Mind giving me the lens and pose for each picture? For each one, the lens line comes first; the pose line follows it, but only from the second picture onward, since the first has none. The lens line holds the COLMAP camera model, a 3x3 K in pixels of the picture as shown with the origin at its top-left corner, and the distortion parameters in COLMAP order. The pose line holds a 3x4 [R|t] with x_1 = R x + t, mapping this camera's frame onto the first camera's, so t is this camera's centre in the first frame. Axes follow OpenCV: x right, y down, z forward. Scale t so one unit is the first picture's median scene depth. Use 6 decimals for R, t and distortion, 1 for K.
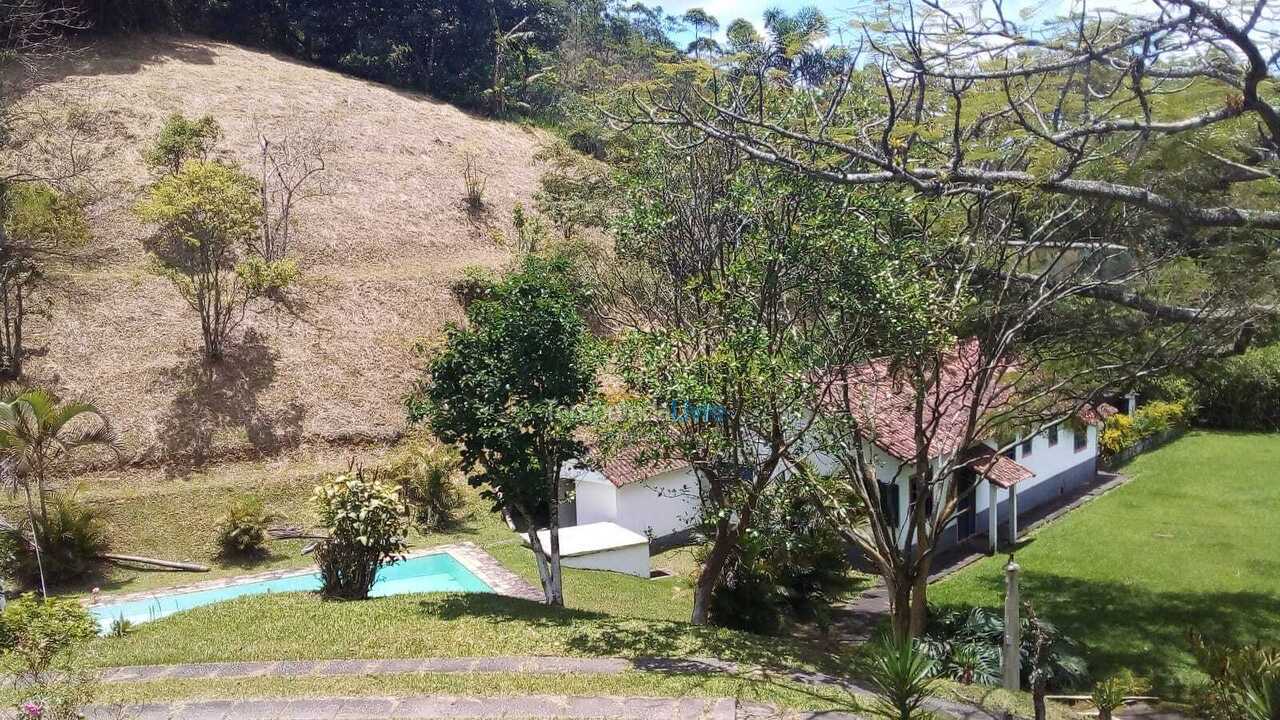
lens RADIAL K [[1140.6, 0, 635.0], [0, 1140.6, 364.5], [0, 0, 1]] dist [0.007650, -0.093555]
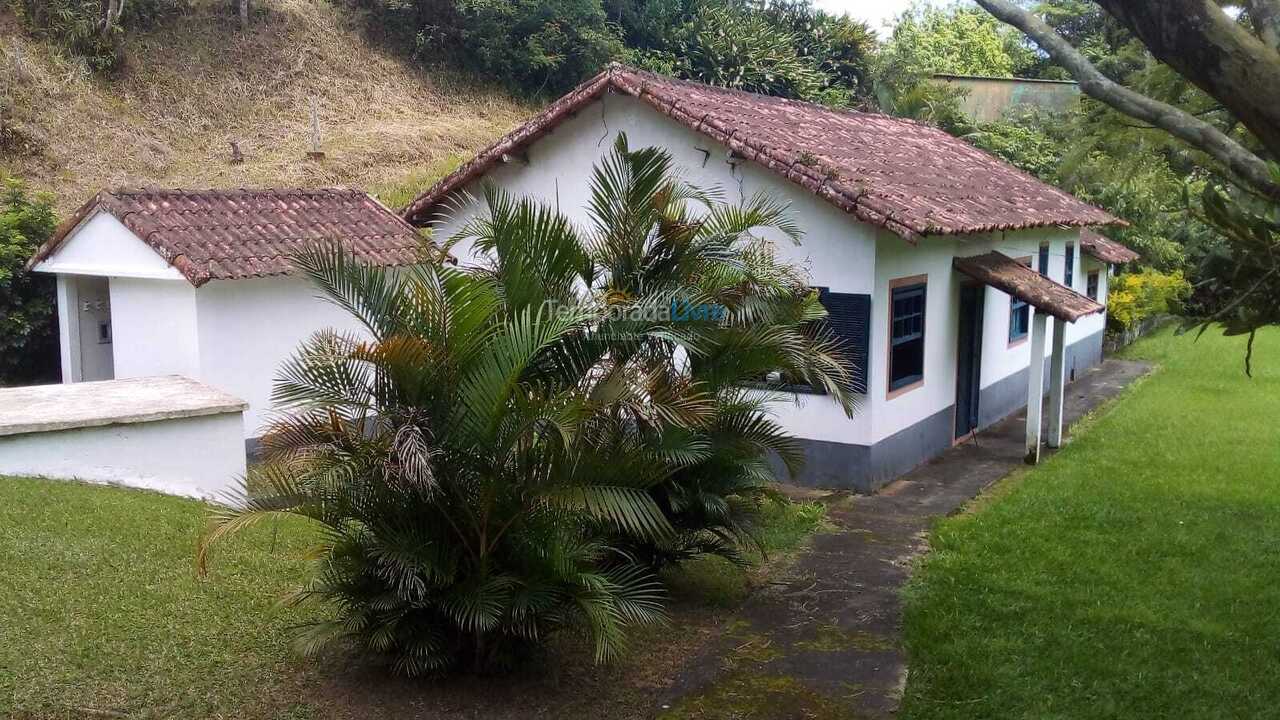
lens RADIAL K [[1140.6, 0, 637.8], [0, 1140.6, 353.6], [0, 0, 1]] dist [0.007650, -0.093555]
pose [[0.987901, 0.009043, 0.154820, 0.078952], [-0.010852, 0.999882, 0.010842, 0.134116], [-0.154704, -0.012391, 0.987883, 0.622728]]
